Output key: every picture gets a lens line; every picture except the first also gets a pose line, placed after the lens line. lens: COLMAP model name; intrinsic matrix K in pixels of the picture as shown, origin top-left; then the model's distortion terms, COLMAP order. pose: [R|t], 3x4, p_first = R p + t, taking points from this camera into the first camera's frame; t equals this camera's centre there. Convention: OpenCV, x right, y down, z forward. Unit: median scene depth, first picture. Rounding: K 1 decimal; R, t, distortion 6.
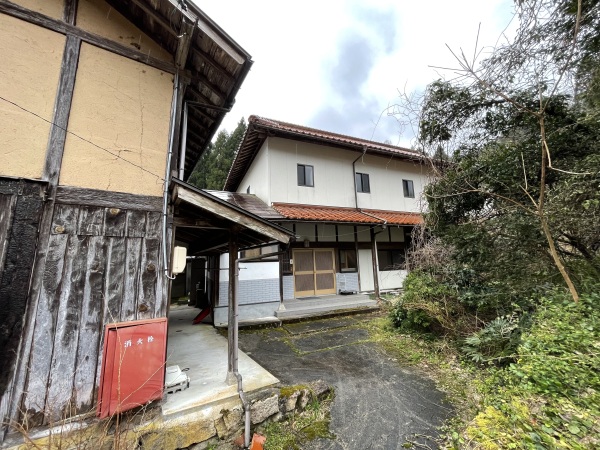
lens RADIAL K [[241.4, 0, 300.0], [0, 241.4, 224.2], [0, 0, 1]] dist [0.000657, -0.000361]
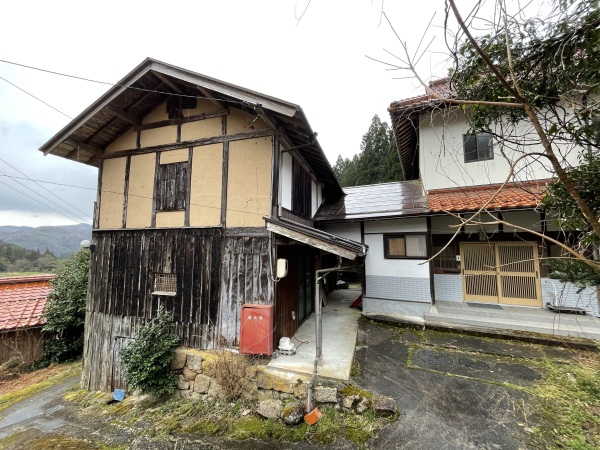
lens RADIAL K [[241.4, 0, 299.8], [0, 241.4, 223.9], [0, 0, 1]] dist [0.000657, -0.000361]
pose [[0.644145, -0.035658, -0.764072, 0.772309], [0.112936, 0.992398, 0.048897, -0.197473], [0.756520, -0.117788, 0.643276, 0.194286]]
